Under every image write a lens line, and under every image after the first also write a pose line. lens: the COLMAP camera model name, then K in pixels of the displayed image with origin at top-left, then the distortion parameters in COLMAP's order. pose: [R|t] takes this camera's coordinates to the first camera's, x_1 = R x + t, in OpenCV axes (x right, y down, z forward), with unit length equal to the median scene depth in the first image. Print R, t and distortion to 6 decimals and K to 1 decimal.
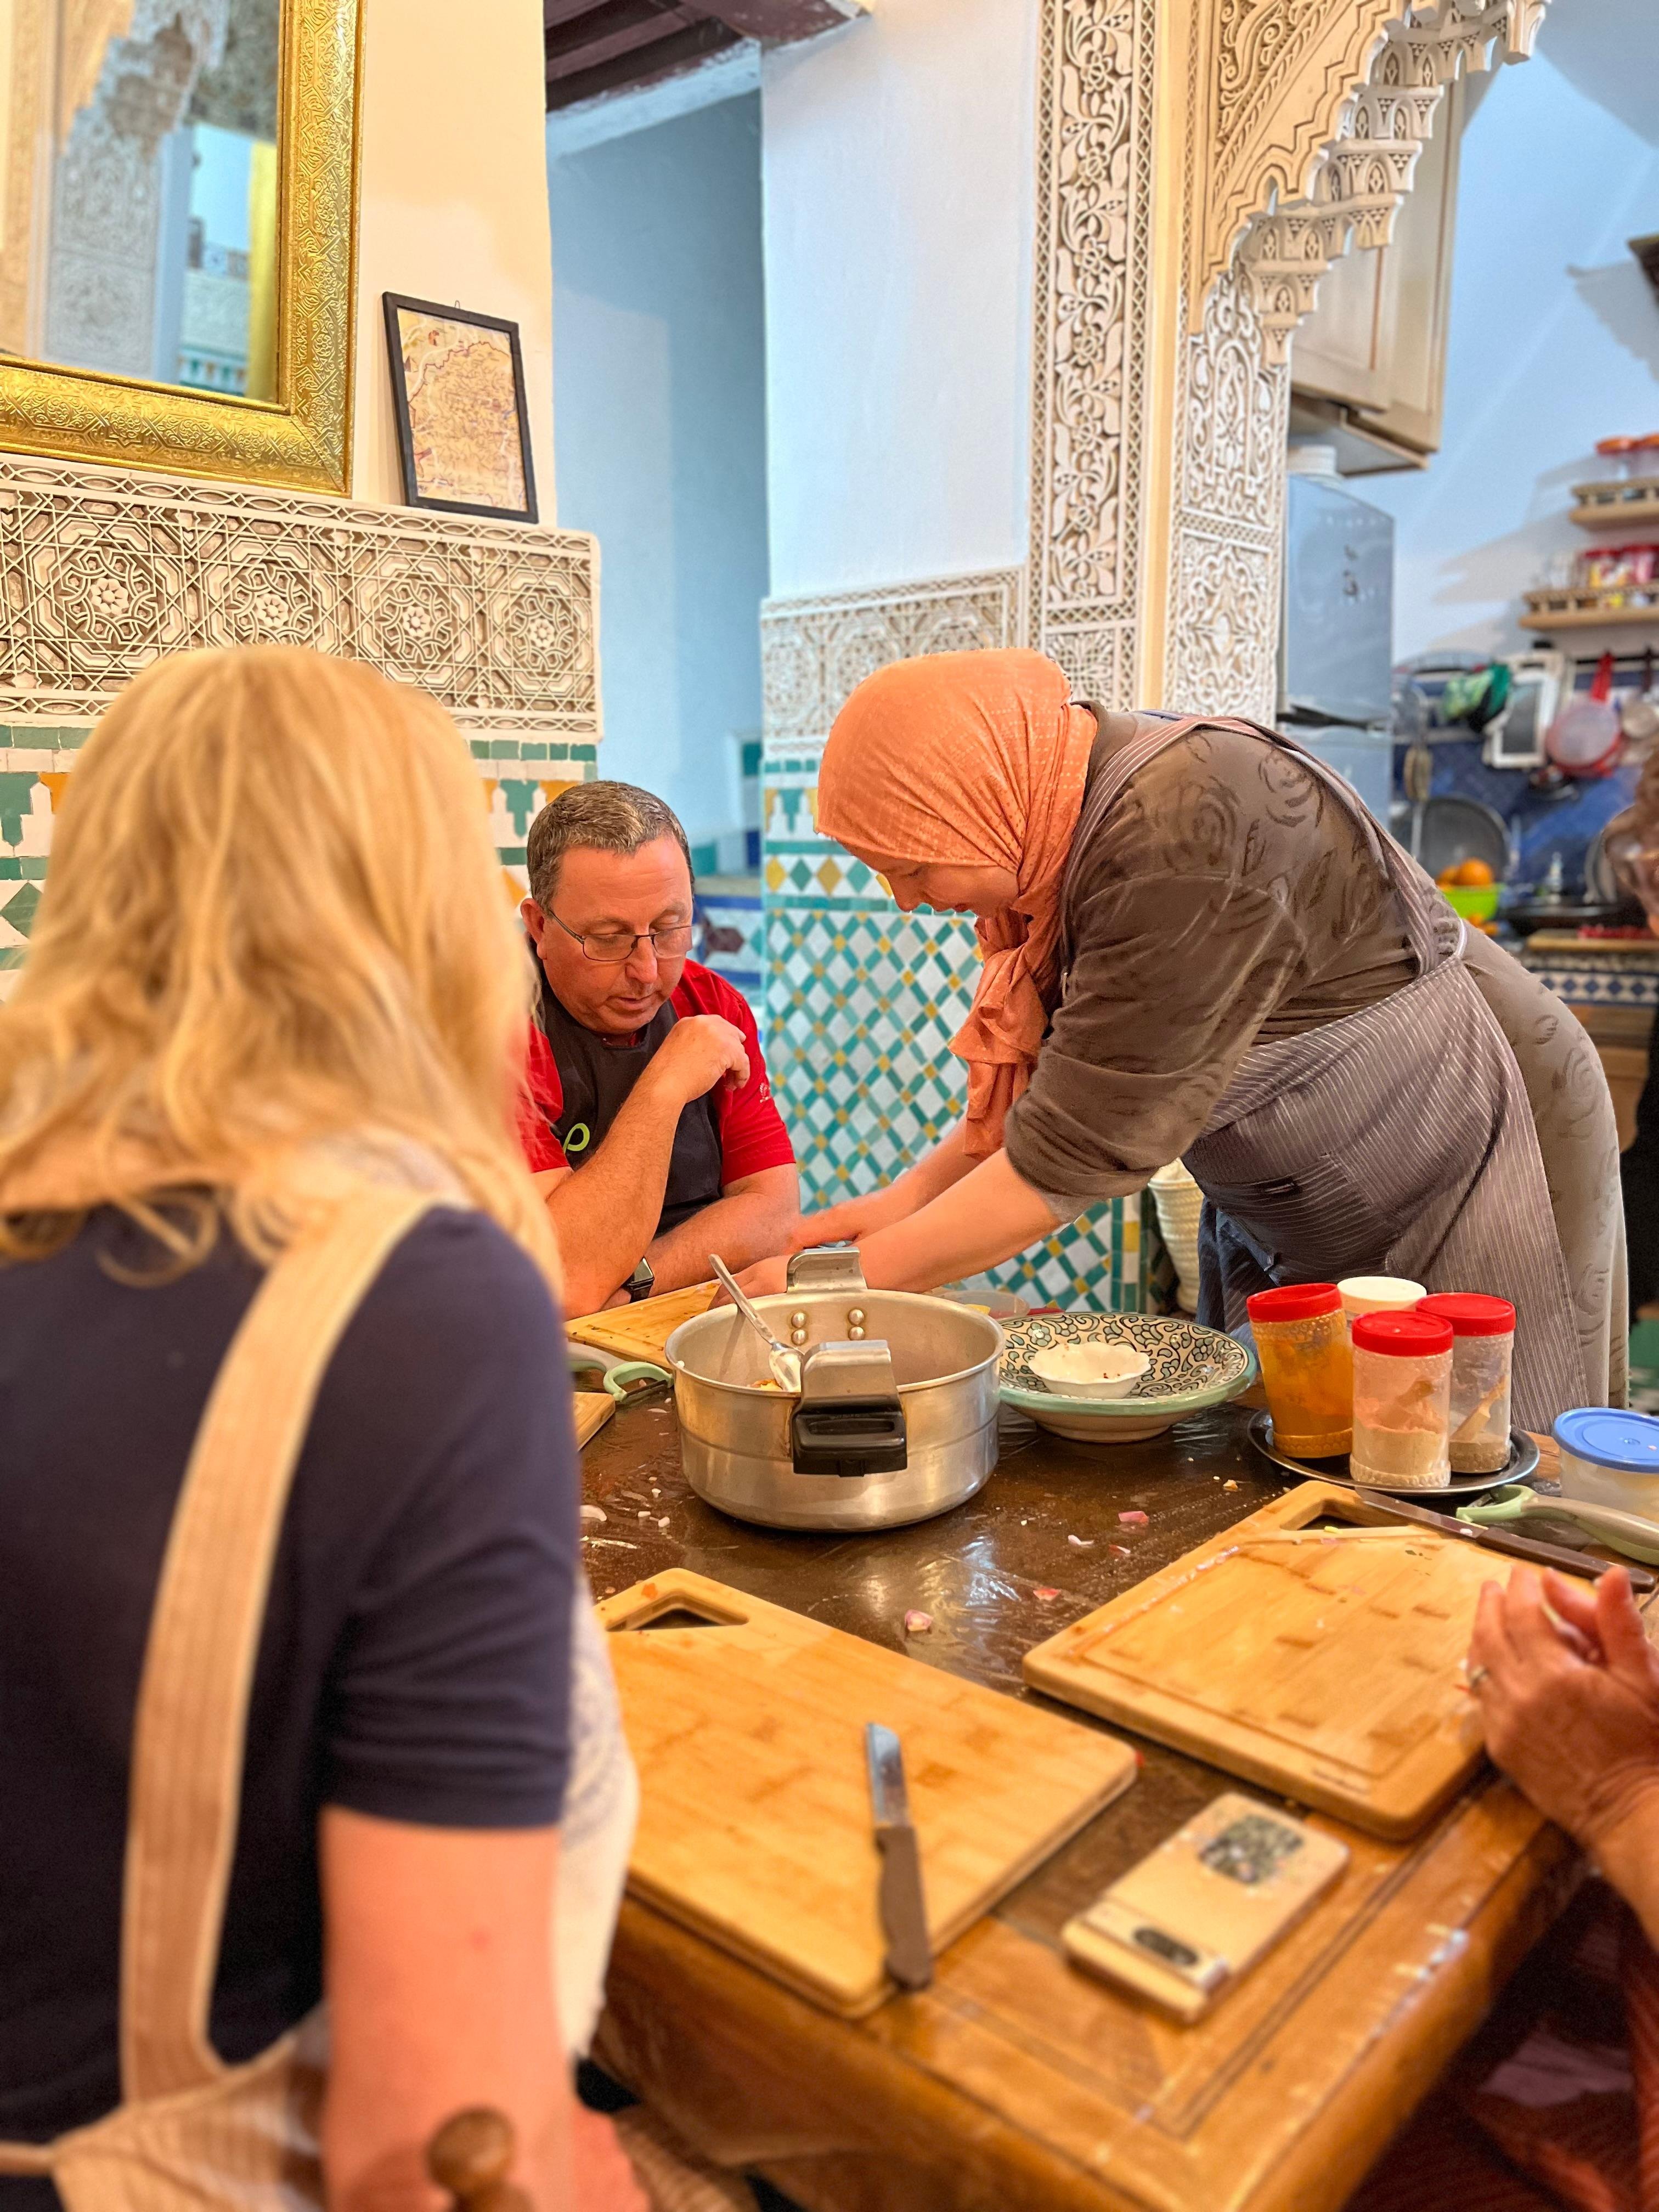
lens RADIAL K [[1694.6, 0, 826.8], [0, 1694.6, 1090.4], [0, 0, 1]] dist [0.048972, -0.034213]
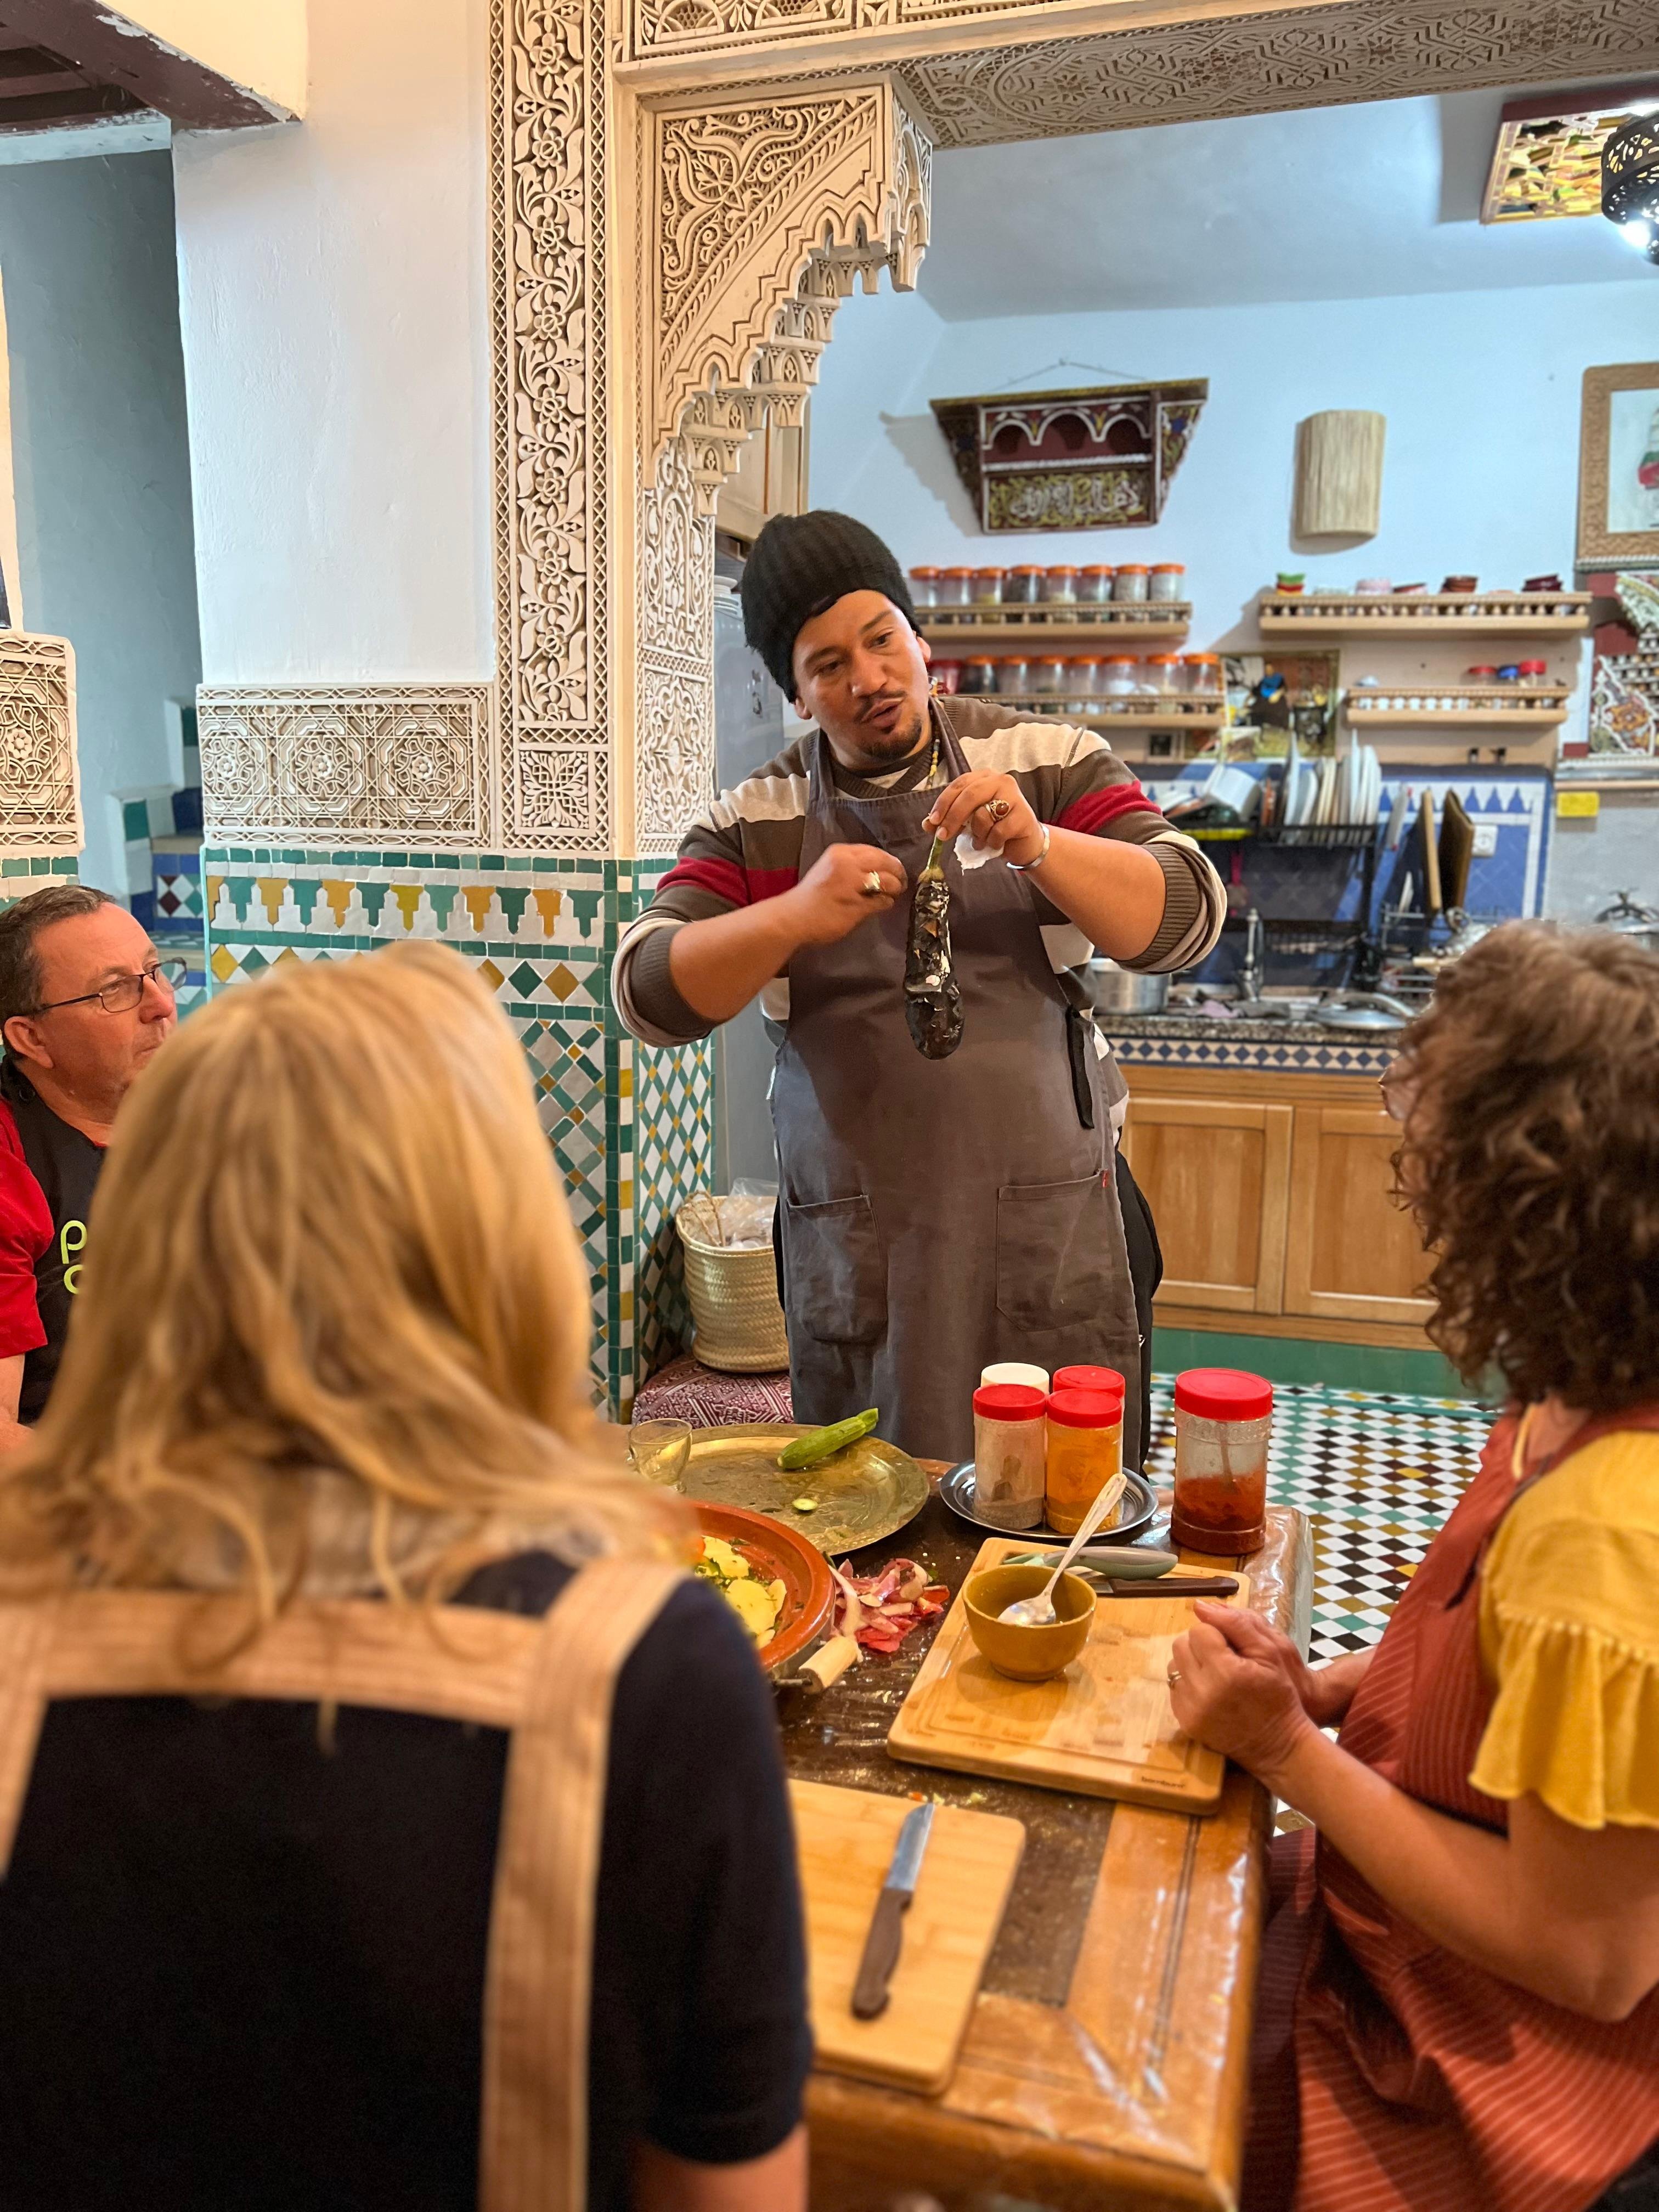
lens RADIAL K [[1675.0, 0, 823.8], [0, 1675.0, 1104.9], [0, 0, 1]] dist [0.056573, -0.064121]
pose [[0.912435, -0.050770, 0.406061, -0.143347], [0.045828, 0.998709, 0.021890, -0.064323], [-0.406649, -0.001364, 0.913584, -0.040093]]
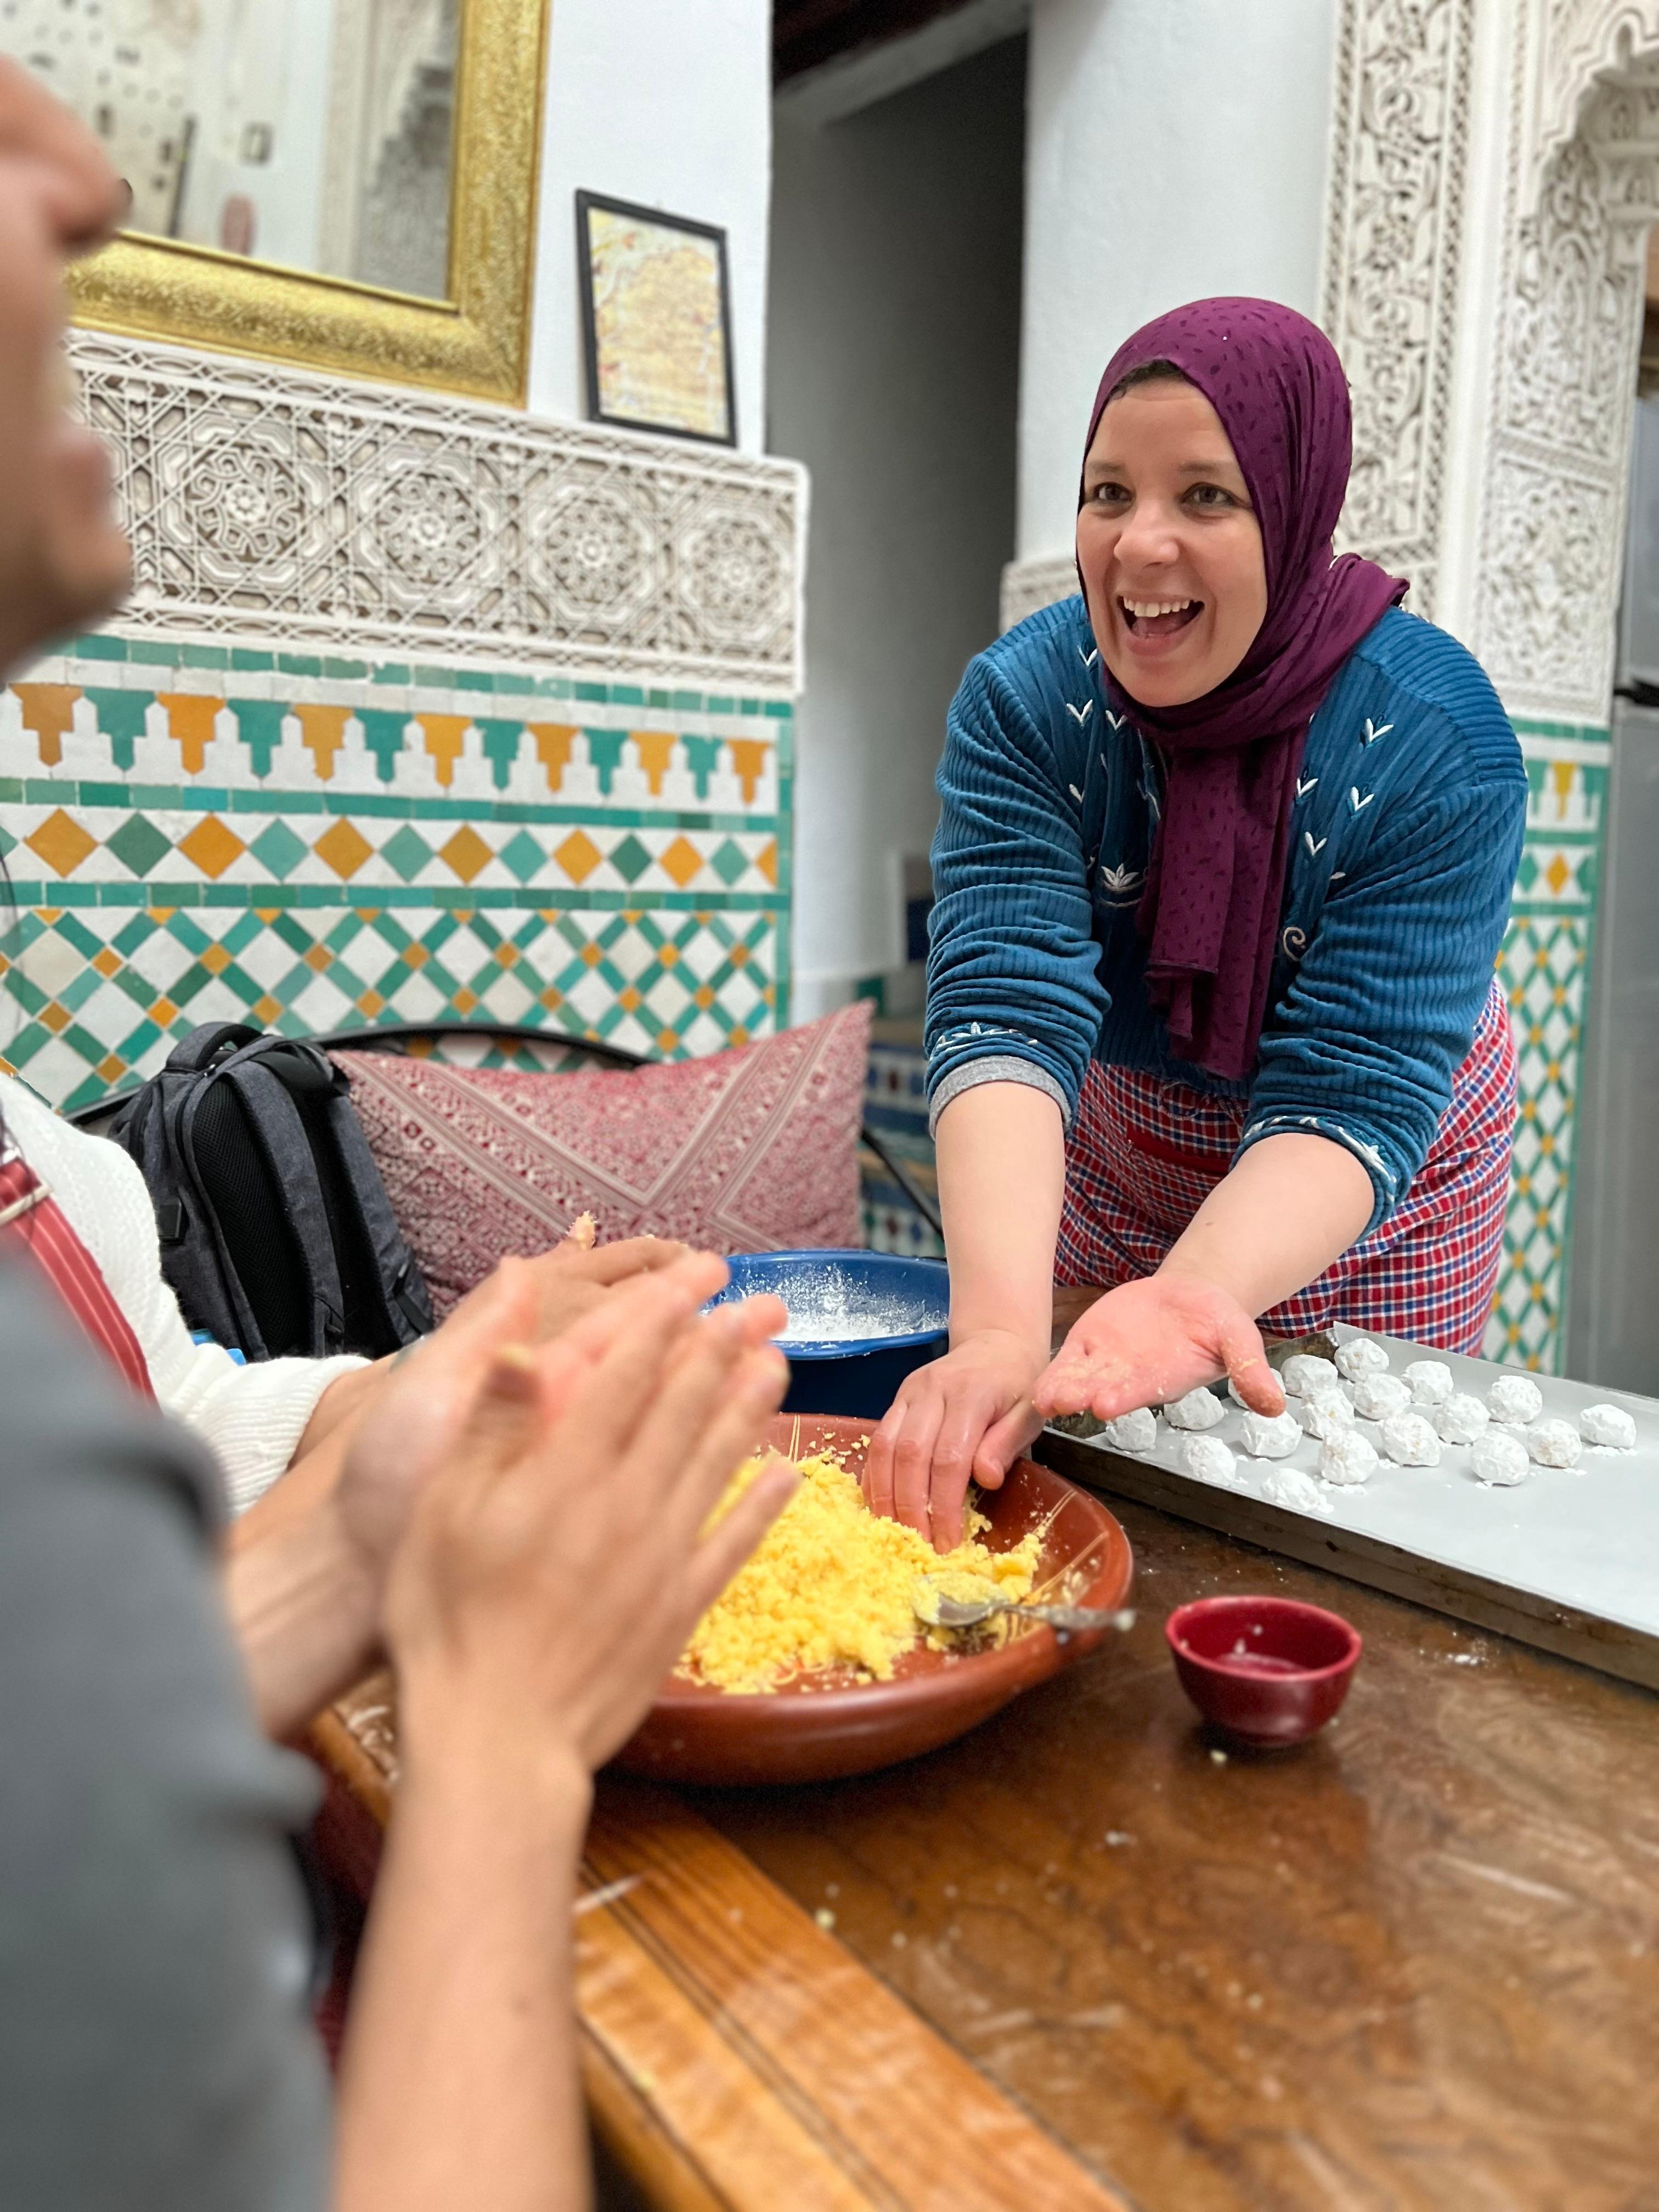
lens RADIAL K [[1675.0, 0, 823.8], [0, 1675.0, 1104.9], [0, 0, 1]] dist [0.056573, -0.064121]
pose [[0.983803, 0.045256, -0.173449, 0.041469], [-0.050742, 0.998338, -0.027325, 0.030615], [0.171924, 0.035684, 0.984464, 0.139236]]
